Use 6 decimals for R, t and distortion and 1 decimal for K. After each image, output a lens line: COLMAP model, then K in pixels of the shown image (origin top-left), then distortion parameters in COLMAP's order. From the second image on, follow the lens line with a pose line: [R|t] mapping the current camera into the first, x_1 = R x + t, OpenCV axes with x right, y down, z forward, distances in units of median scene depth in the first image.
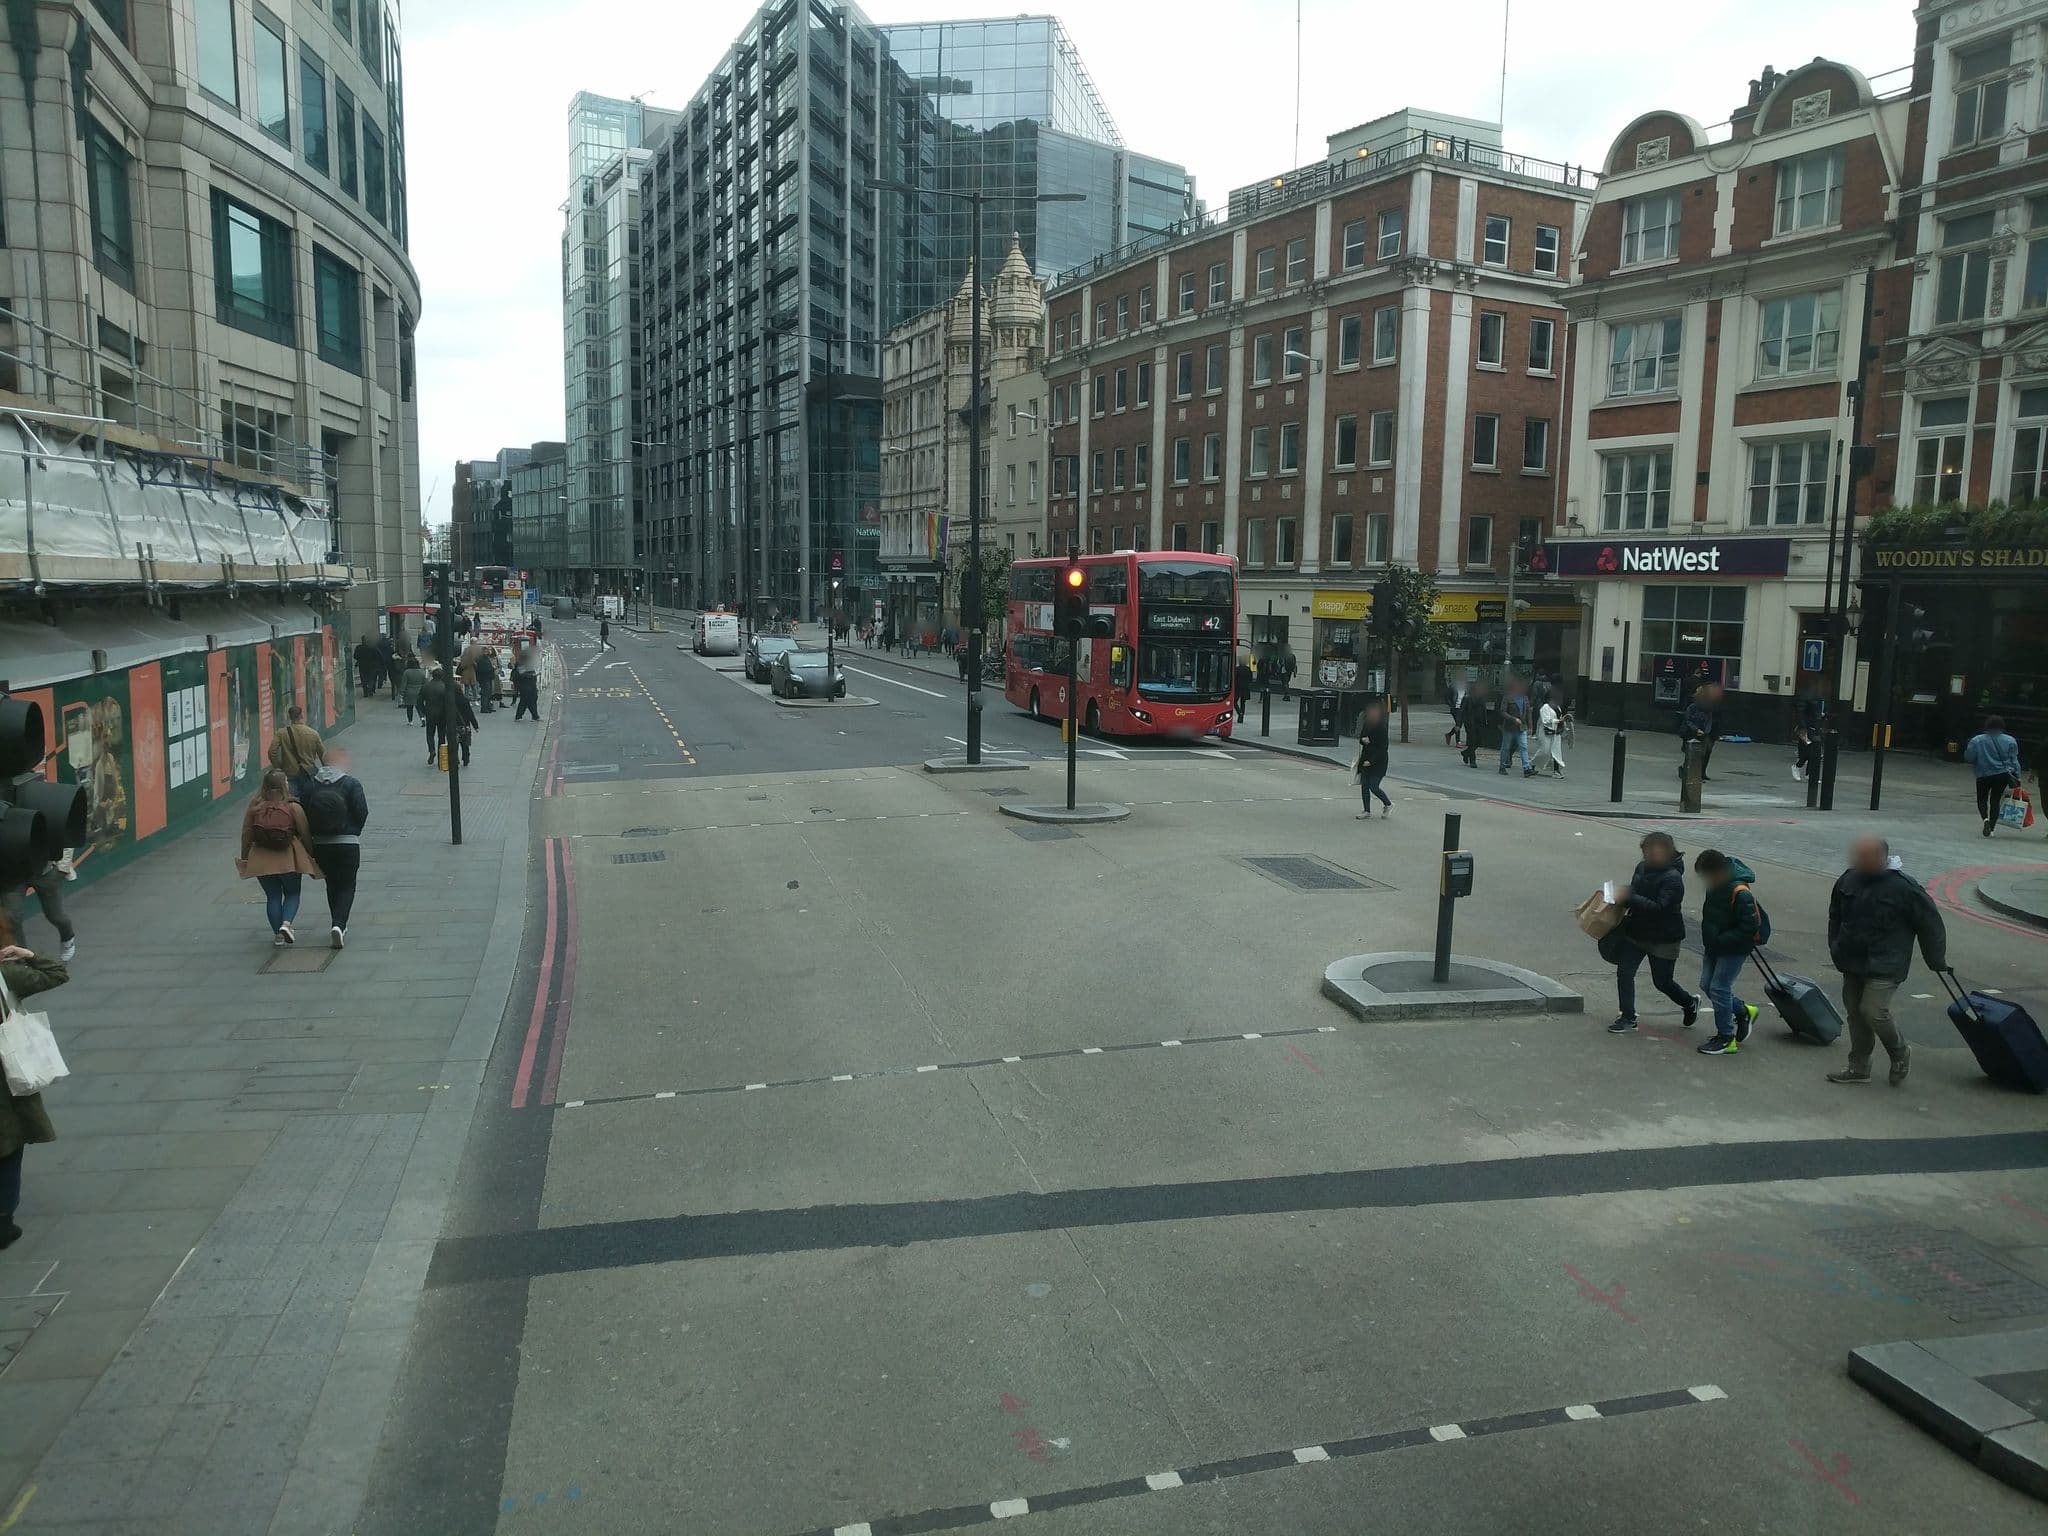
lens RADIAL K [[1455.0, 0, 1077.6], [0, 1455.0, 772.2], [0, 0, 1]] dist [0.008228, 0.000972]
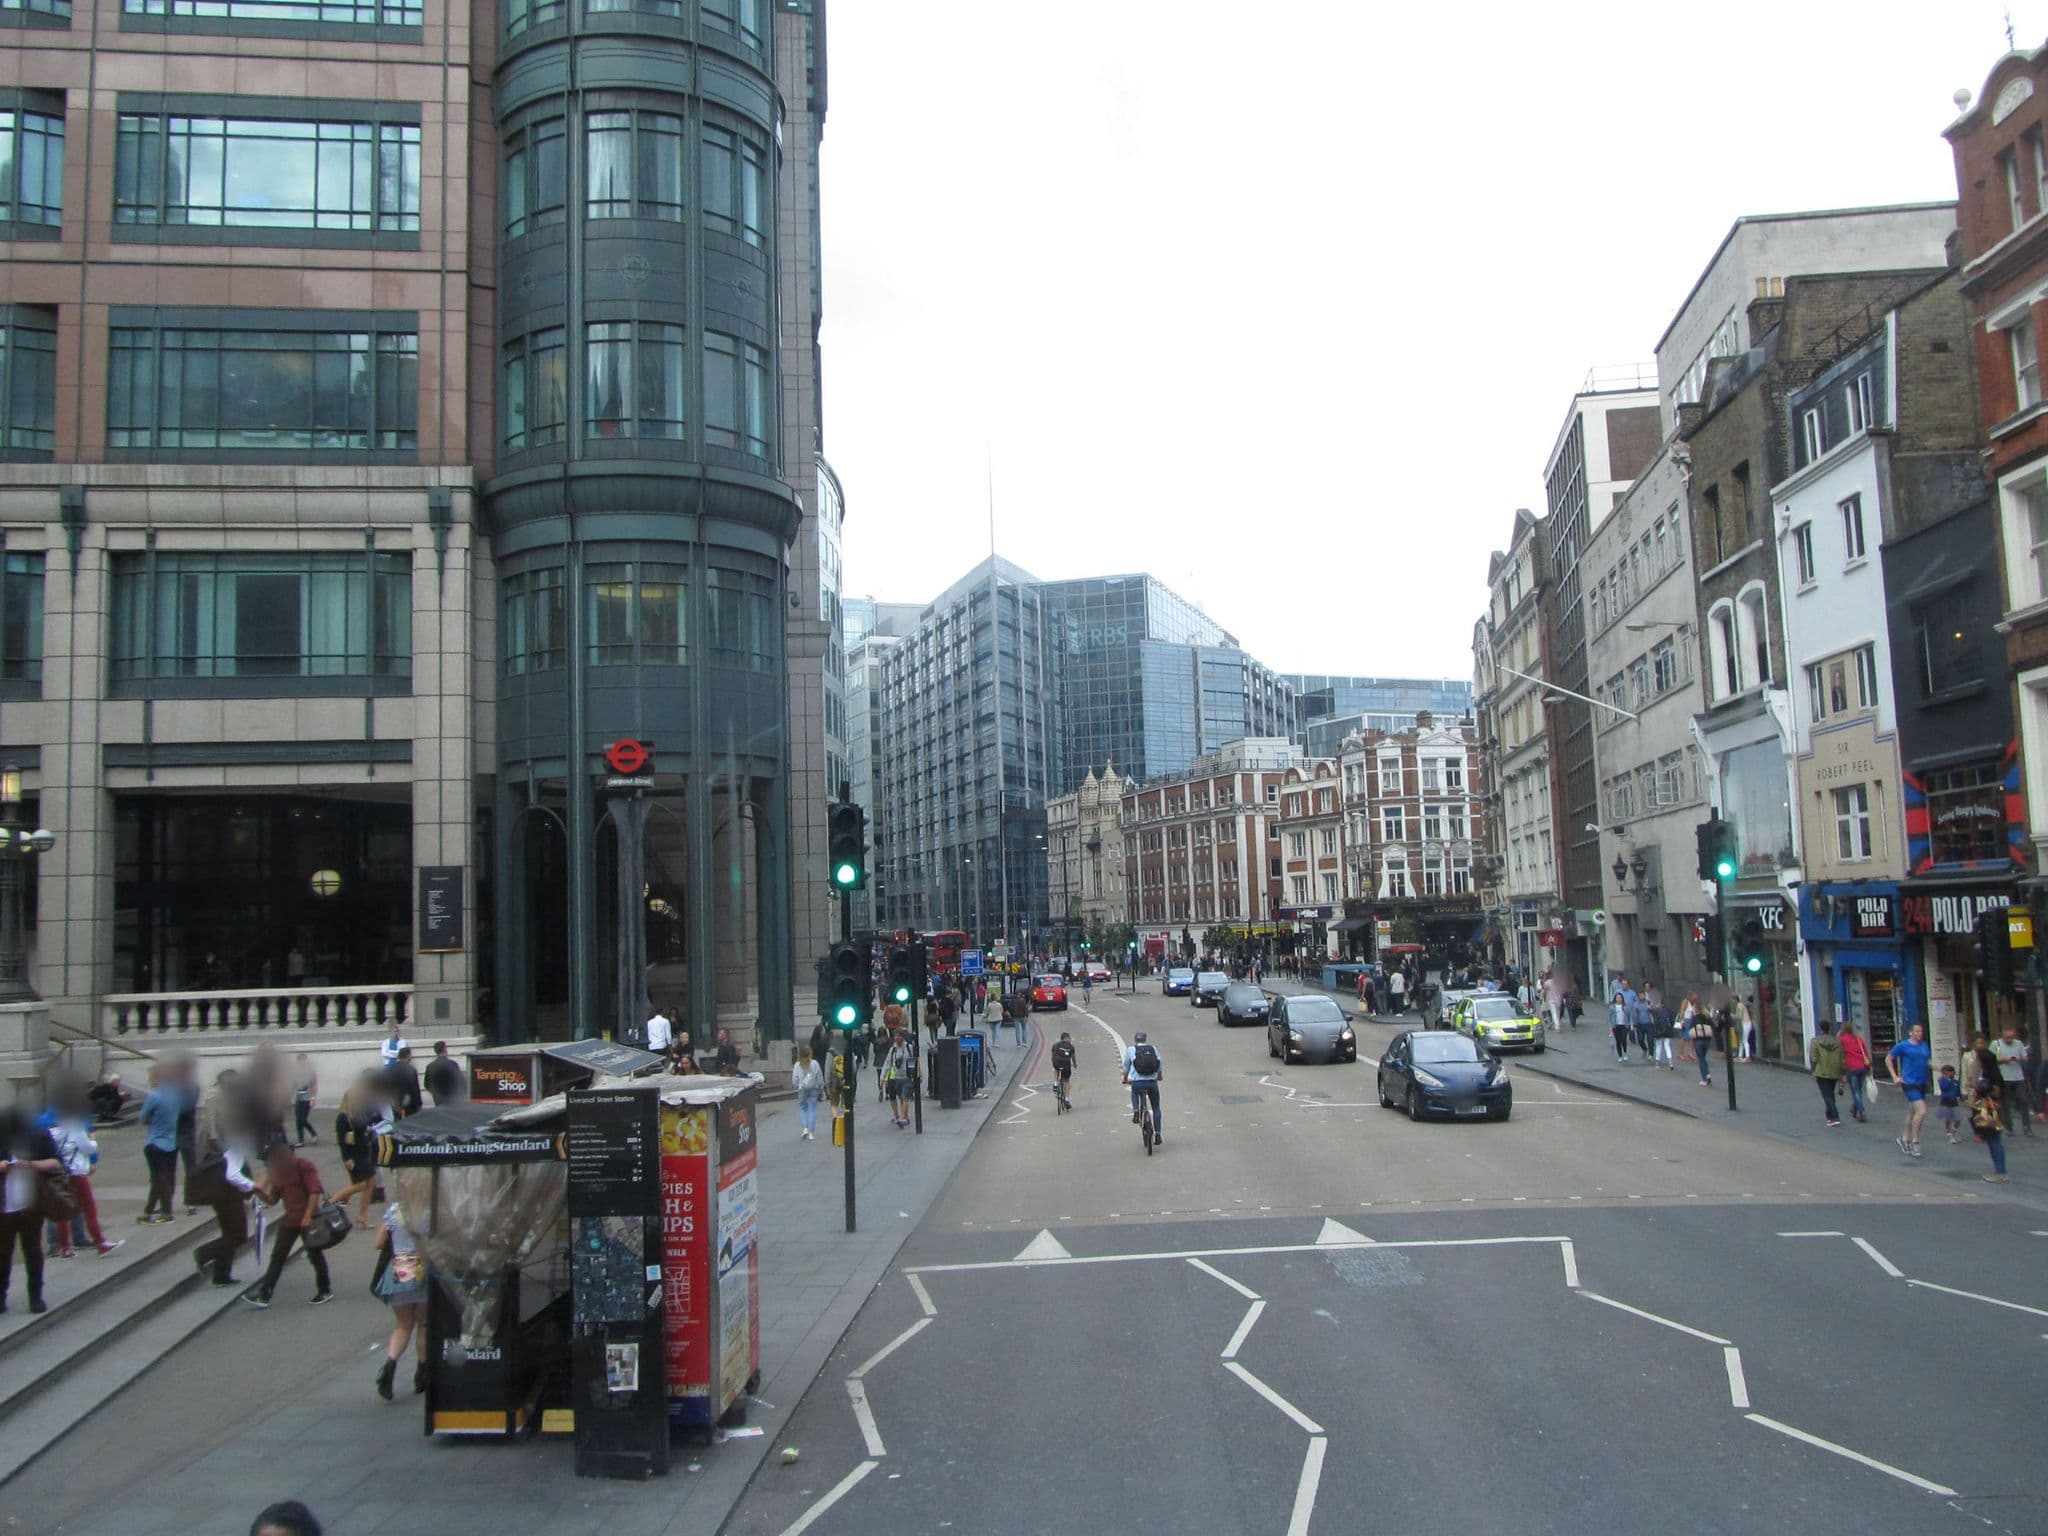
lens RADIAL K [[1644.8, 0, 1024.0], [0, 1644.8, 768.0], [0, 0, 1]] dist [-0.046973, 0.002731]
pose [[0.985992, -0.070689, -0.151070, 0.262007], [0.035724, 0.974231, -0.222704, 0.209407], [0.162920, 0.214187, 0.963110, -1.721535]]
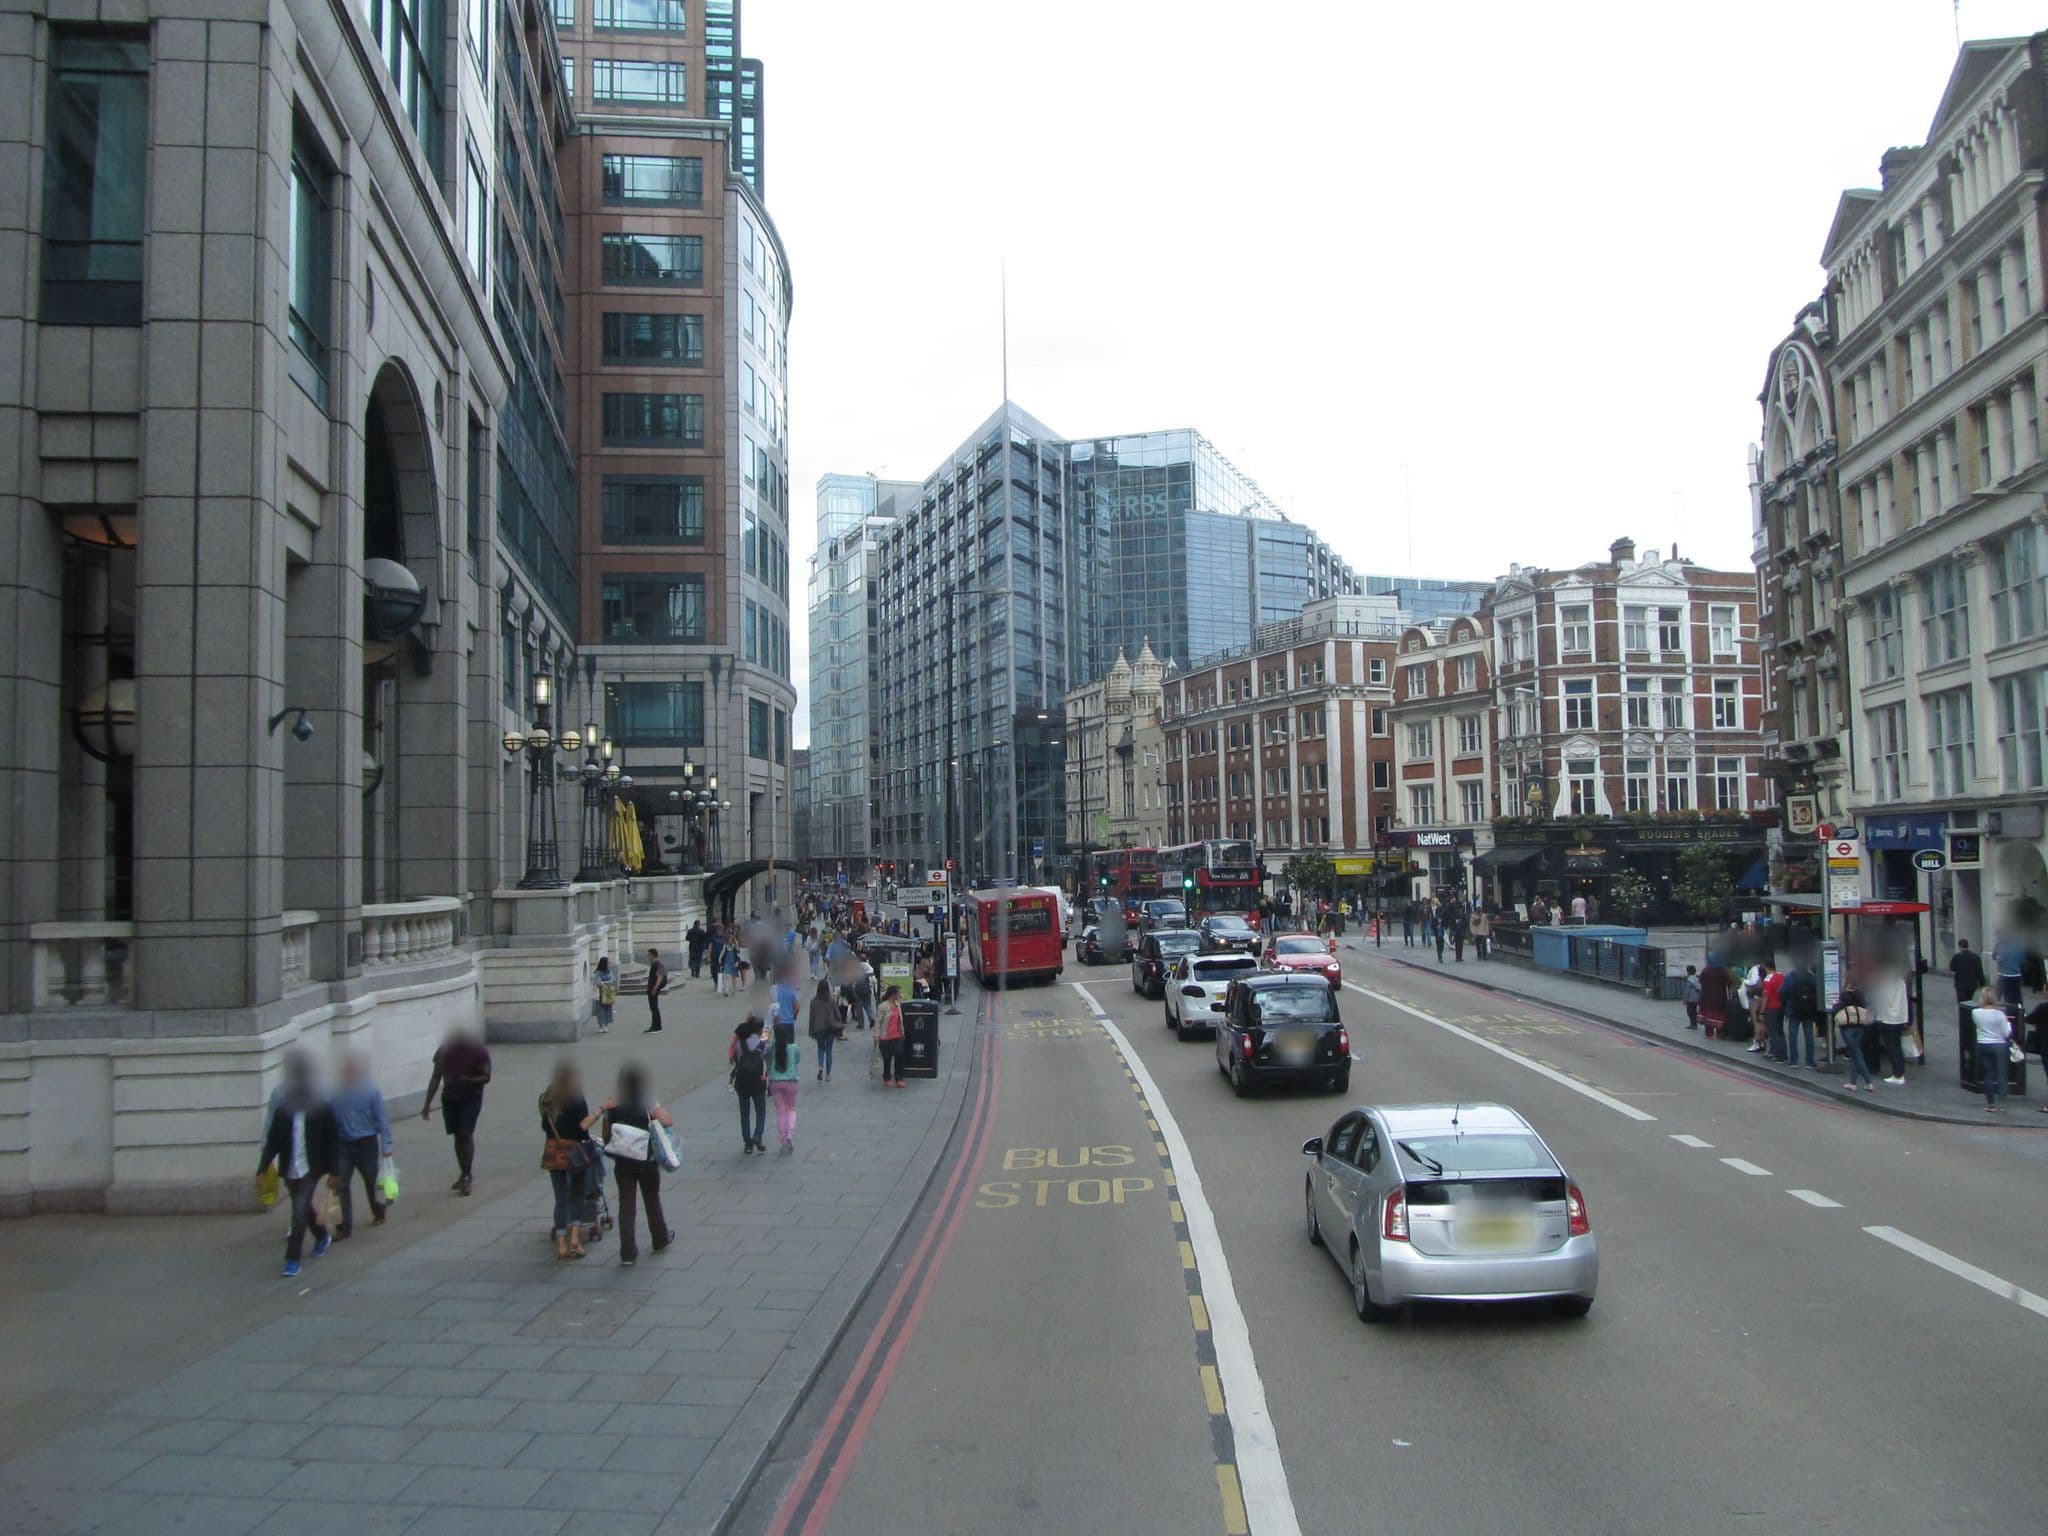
lens RADIAL K [[1644.8, 0, 1024.0], [0, 1644.8, 768.0], [0, 0, 1]] dist [-0.046973, 0.002731]
pose [[0.983720, -0.050328, -0.172517, 0.175082], [0.018435, 0.983181, -0.181703, 0.117594], [0.178760, 0.175564, 0.968102, -0.971003]]
